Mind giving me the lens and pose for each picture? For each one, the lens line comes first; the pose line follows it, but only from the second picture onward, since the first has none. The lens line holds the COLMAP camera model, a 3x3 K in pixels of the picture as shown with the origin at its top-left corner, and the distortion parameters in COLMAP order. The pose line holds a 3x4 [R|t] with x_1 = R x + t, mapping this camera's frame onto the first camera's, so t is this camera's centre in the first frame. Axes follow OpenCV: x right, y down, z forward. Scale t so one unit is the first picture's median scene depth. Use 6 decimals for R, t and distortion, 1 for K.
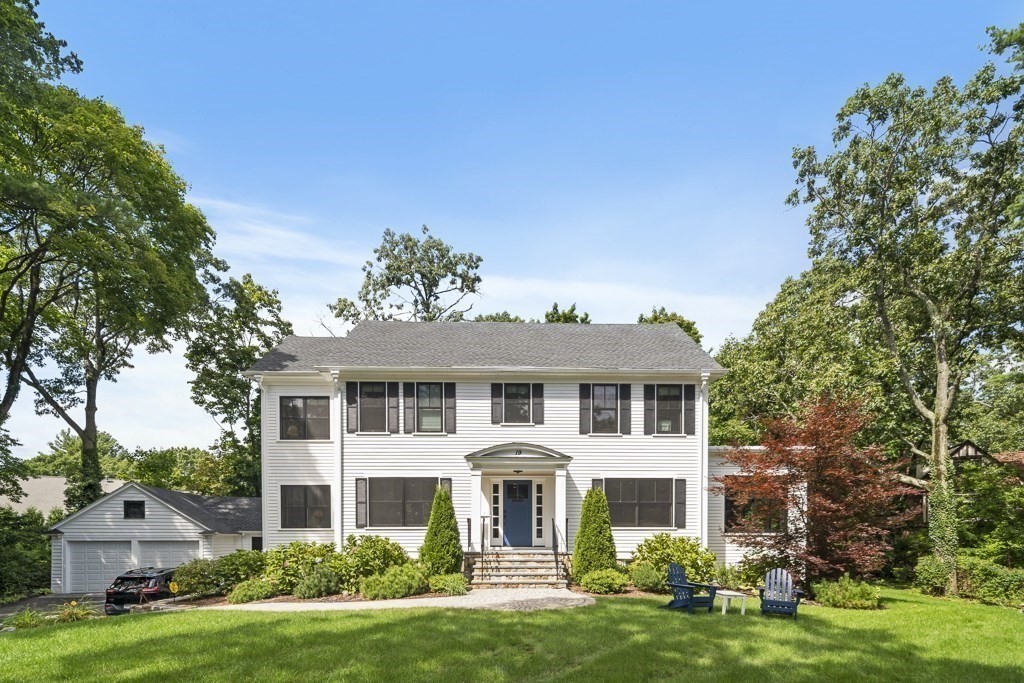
lens RADIAL K [[2483.1, 0, 512.0], [0, 2483.1, 341.5], [0, 0, 1]] dist [-0.018284, 0.211563]
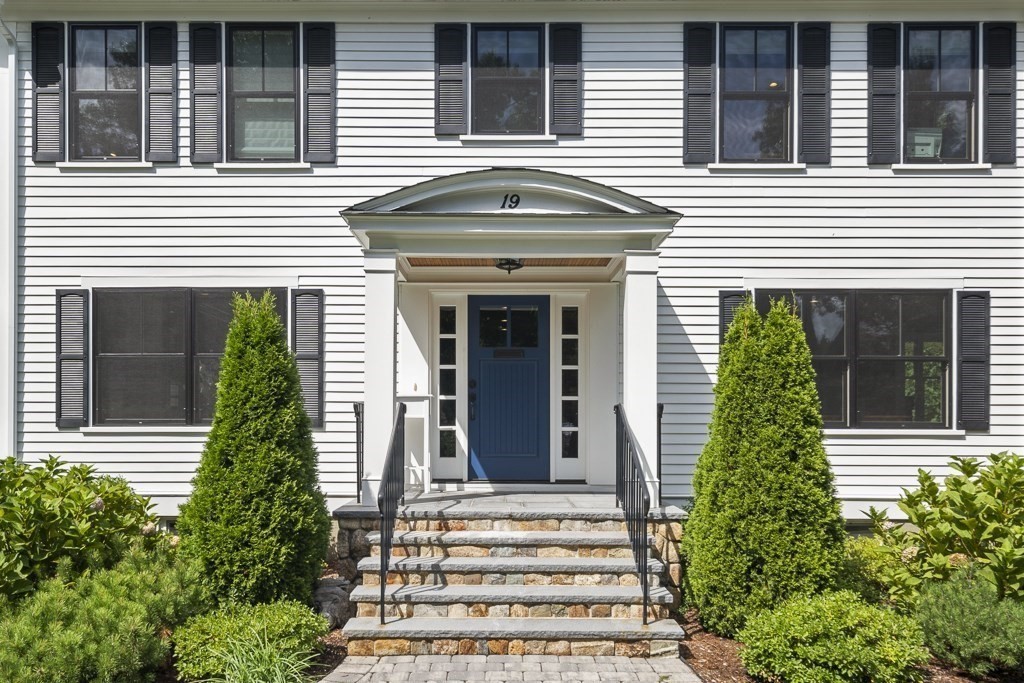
lens RADIAL K [[2483.1, 0, 512.0], [0, 2483.1, 341.5], [0, 0, 1]] dist [-0.018284, 0.211563]
pose [[0.999998, 0.001448, 0.001296, 0.002311], [-0.001511, 0.998732, 0.050322, 0.044693], [-0.001222, -0.050324, 0.998732, 0.647063]]
